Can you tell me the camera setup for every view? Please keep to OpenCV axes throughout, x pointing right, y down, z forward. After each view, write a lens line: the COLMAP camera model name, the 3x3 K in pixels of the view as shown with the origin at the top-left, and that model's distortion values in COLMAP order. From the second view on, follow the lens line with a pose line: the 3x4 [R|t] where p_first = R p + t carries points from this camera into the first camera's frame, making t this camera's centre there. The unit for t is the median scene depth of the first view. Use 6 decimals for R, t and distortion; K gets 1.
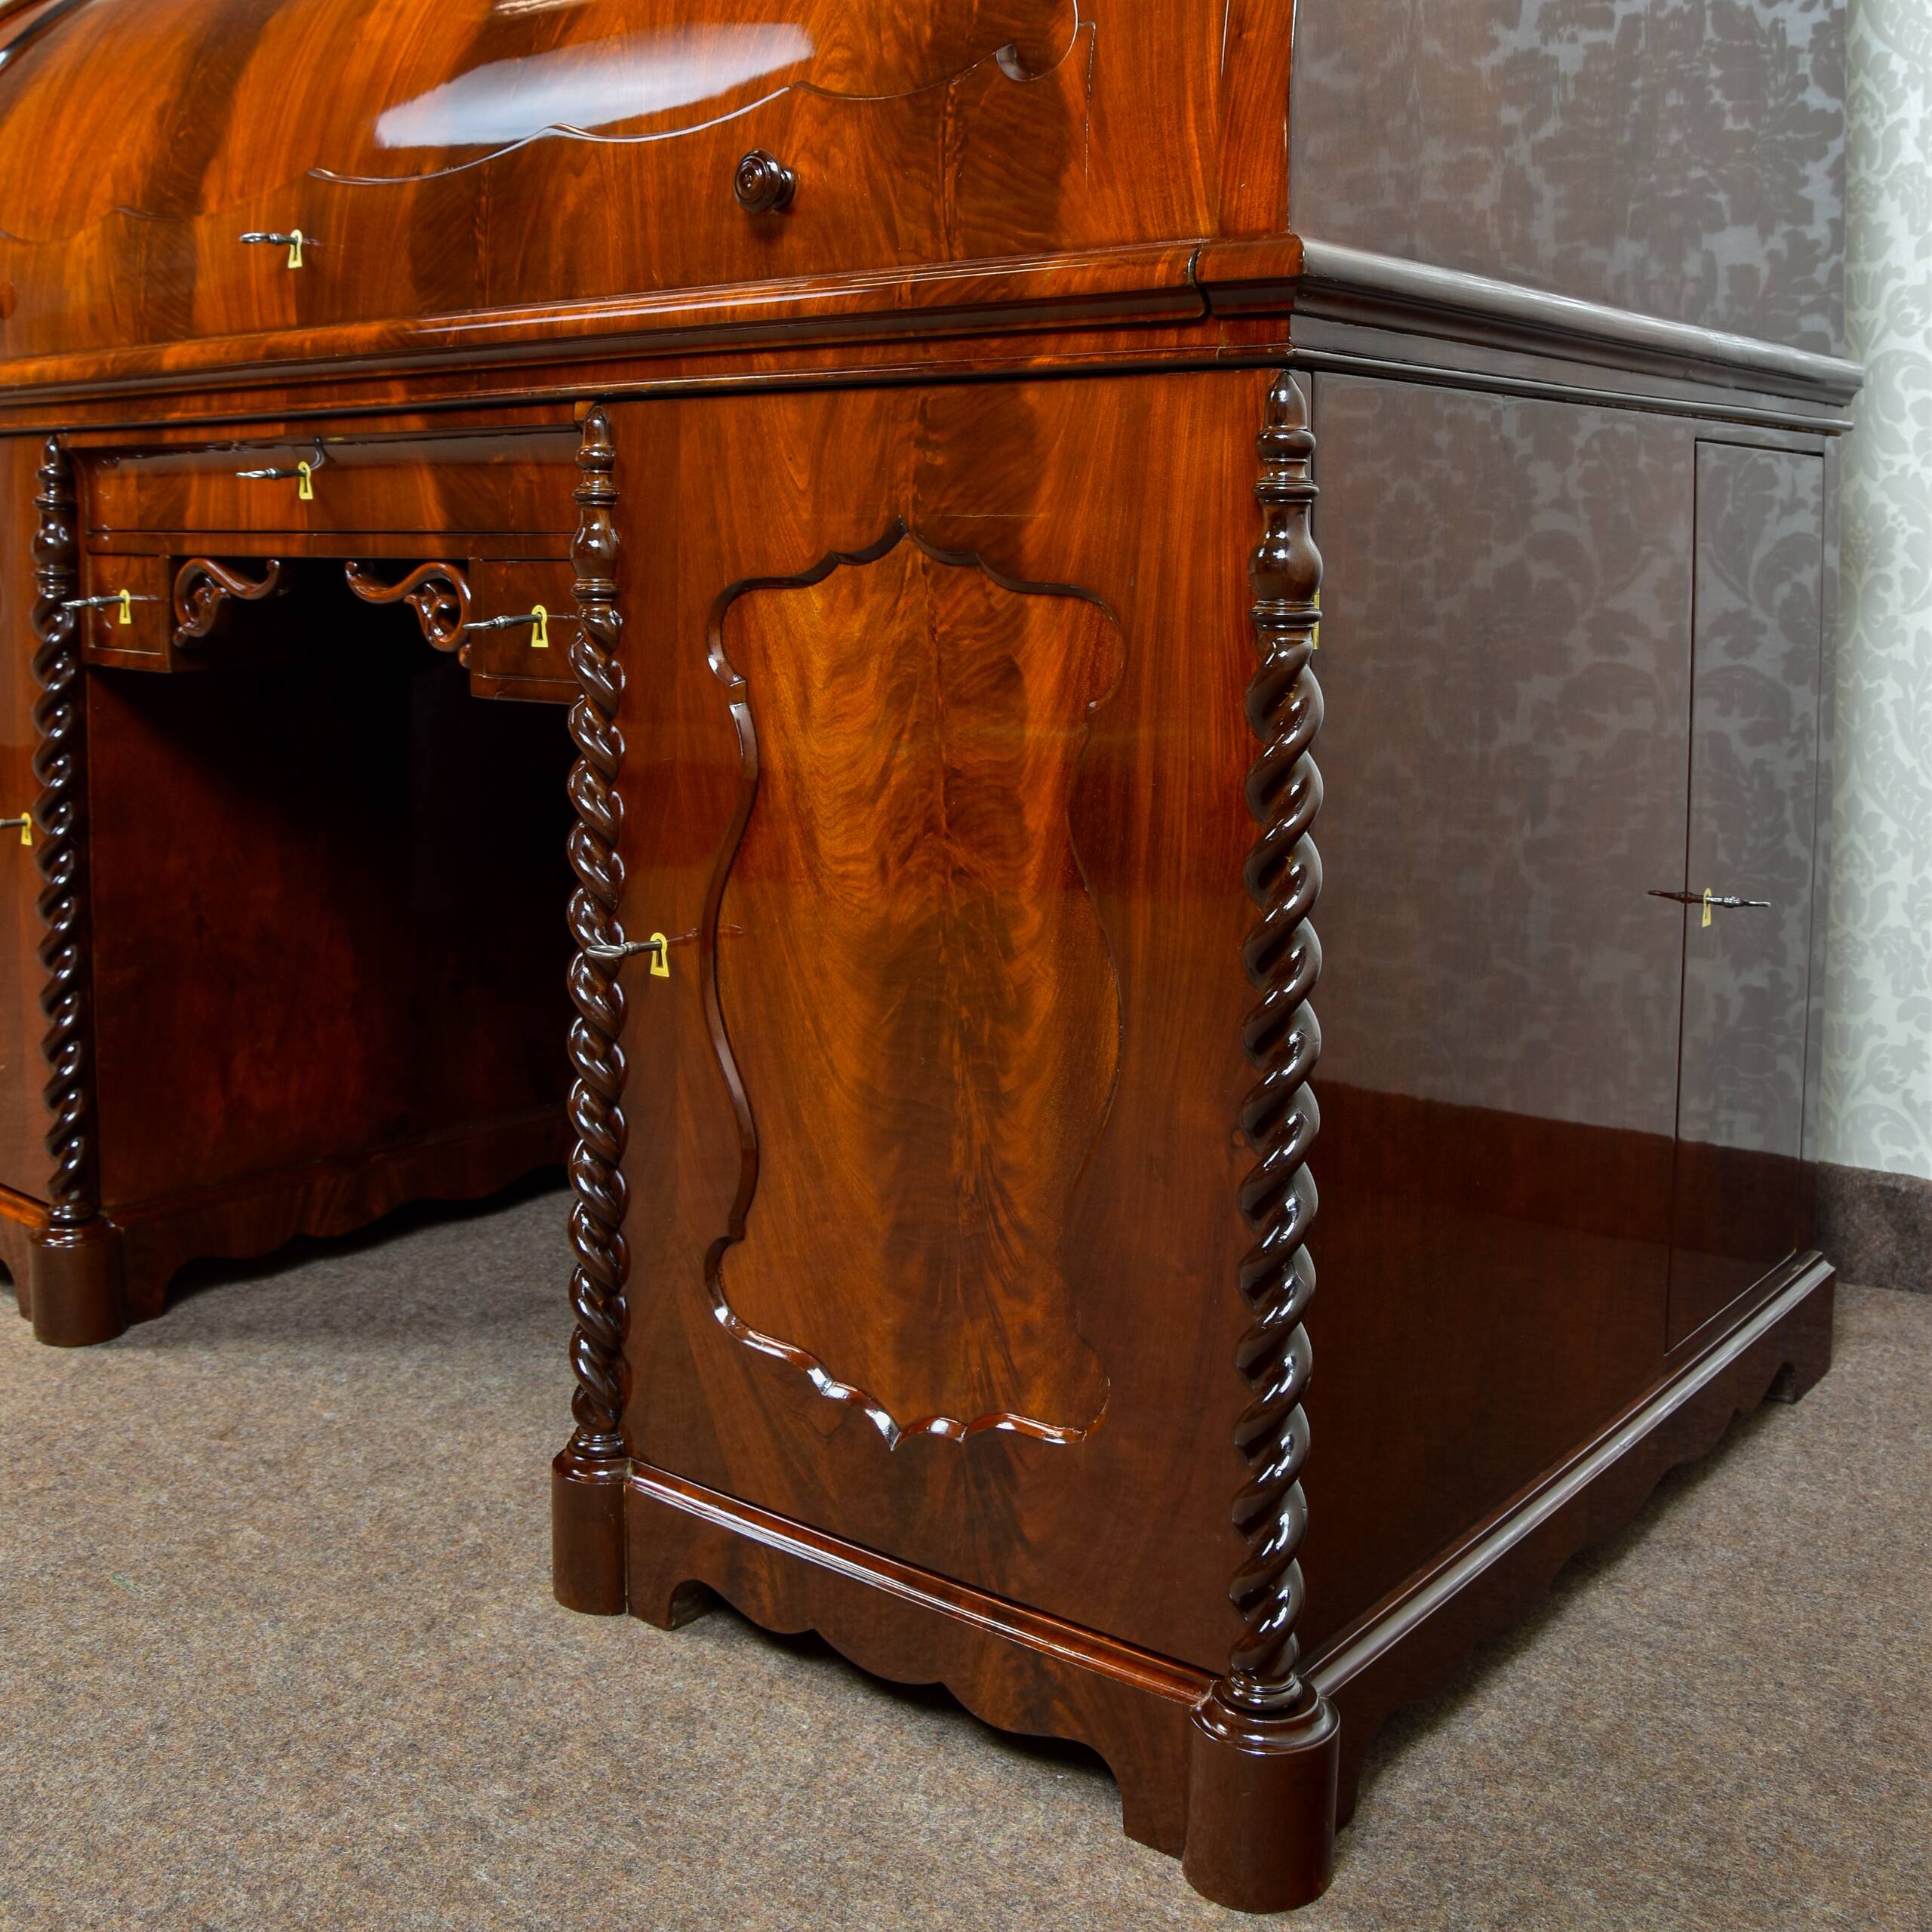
lens RADIAL K [[2266.8, 0, 965.6], [0, 2266.8, 690.3], [0, 0, 1]] dist [-0.157221, 0.092854]
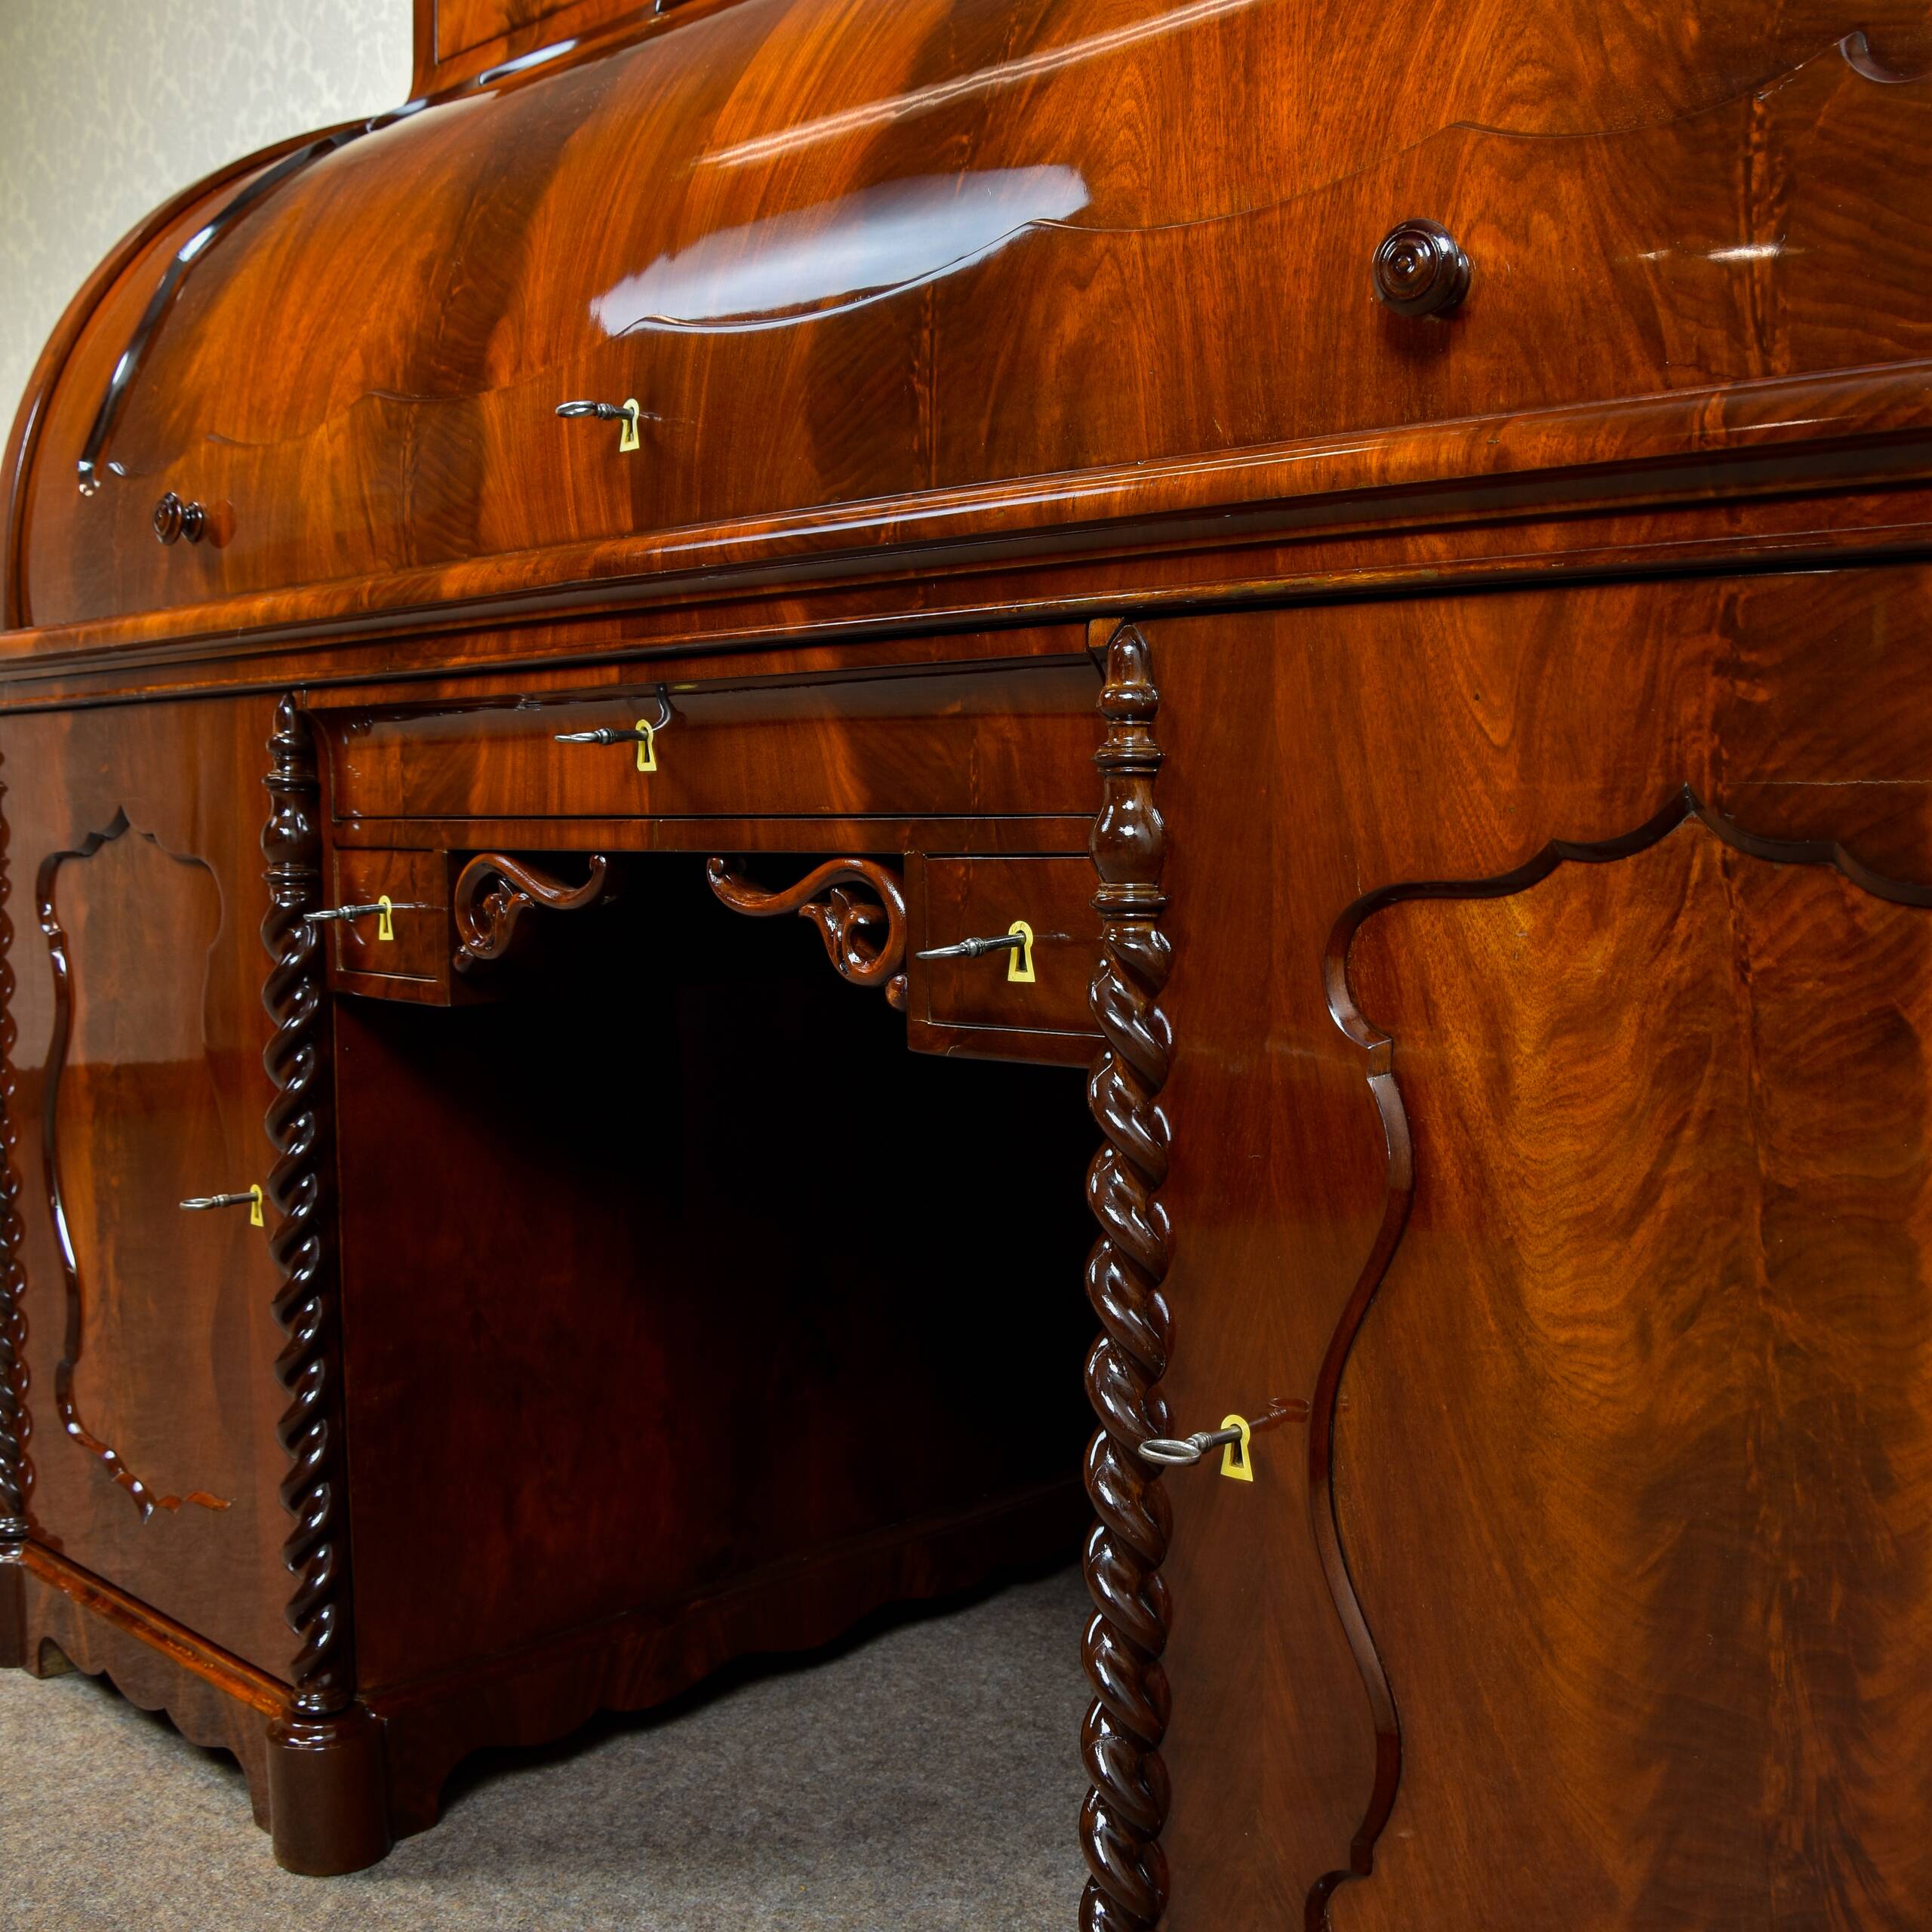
lens RADIAL K [[2259.5, 0, 926.4], [0, 2259.5, 912.9], [0, 0, 1]] dist [-0.167472, 0.095481]
pose [[0.996158, -0.014256, -0.086409, -0.158201], [0.012657, 0.999739, -0.019021, -0.027445], [0.086657, 0.017855, 0.996078, 0.314228]]
